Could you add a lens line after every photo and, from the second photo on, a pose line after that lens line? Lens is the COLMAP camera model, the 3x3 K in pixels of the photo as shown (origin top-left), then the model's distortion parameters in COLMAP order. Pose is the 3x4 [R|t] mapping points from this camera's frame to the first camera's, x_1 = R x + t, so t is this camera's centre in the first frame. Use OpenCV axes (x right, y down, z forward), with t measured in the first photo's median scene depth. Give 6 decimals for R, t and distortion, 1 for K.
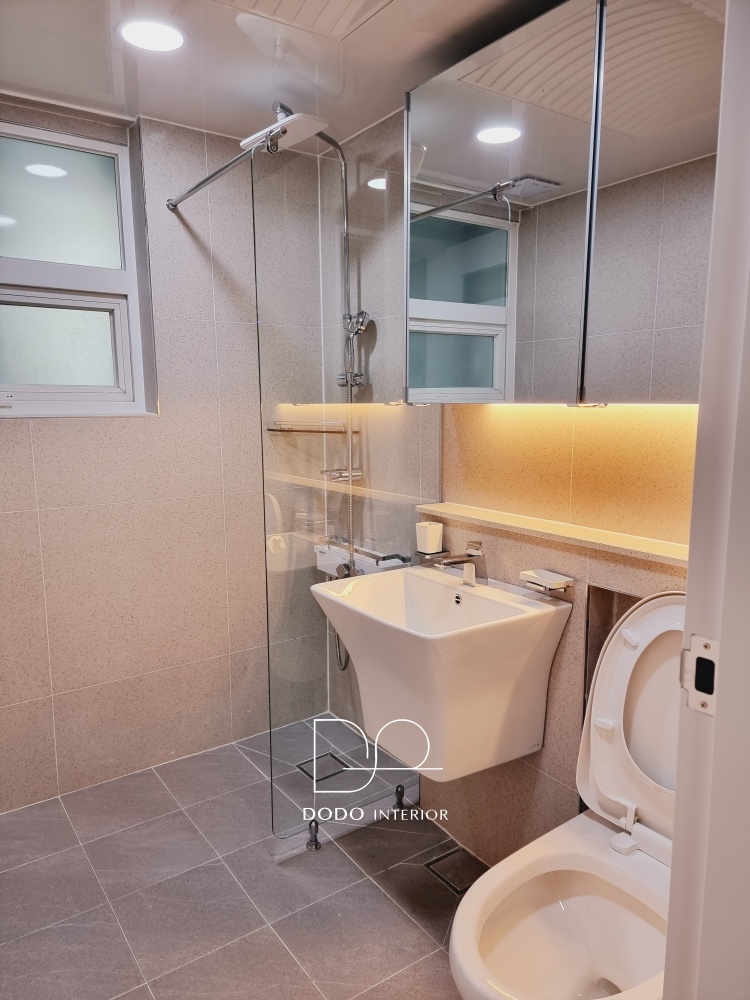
lens RADIAL K [[687.8, 0, 367.3], [0, 687.8, 495.8], [0, 0, 1]] dist [0.083173, -0.062733]
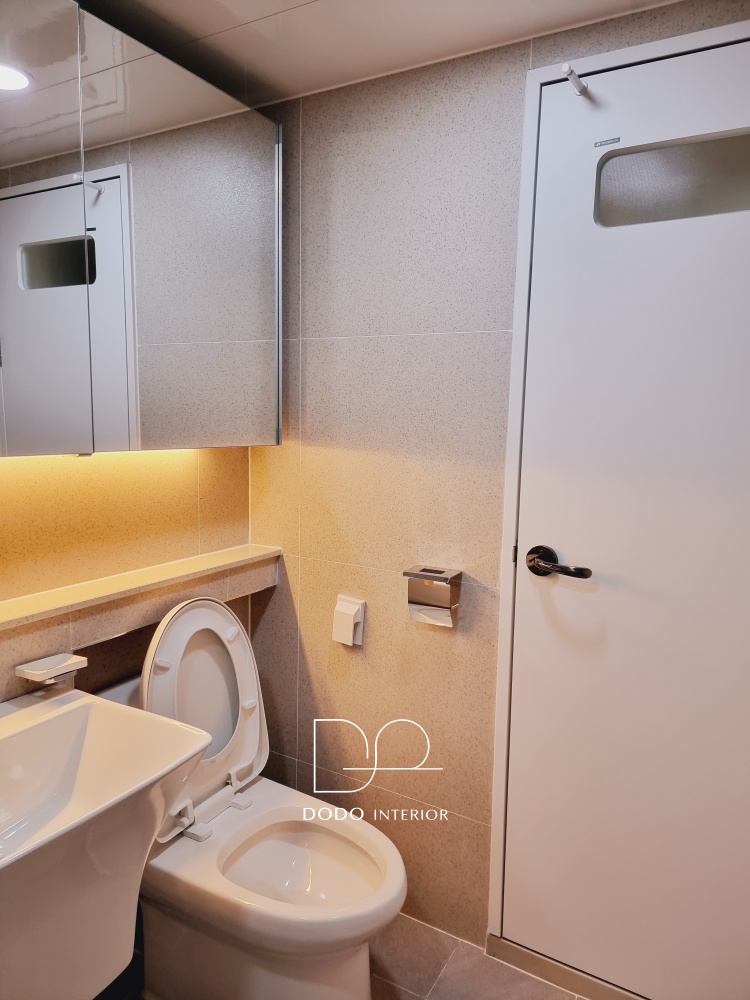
lens RADIAL K [[687.8, 0, 367.3], [0, 687.8, 495.8], [0, 0, 1]] dist [0.083173, -0.062733]
pose [[-0.402289, -0.066225, 0.913114, -0.718681], [0.164066, 0.976019, 0.143070, -0.151642], [-0.900692, 0.207367, -0.381776, 1.050019]]
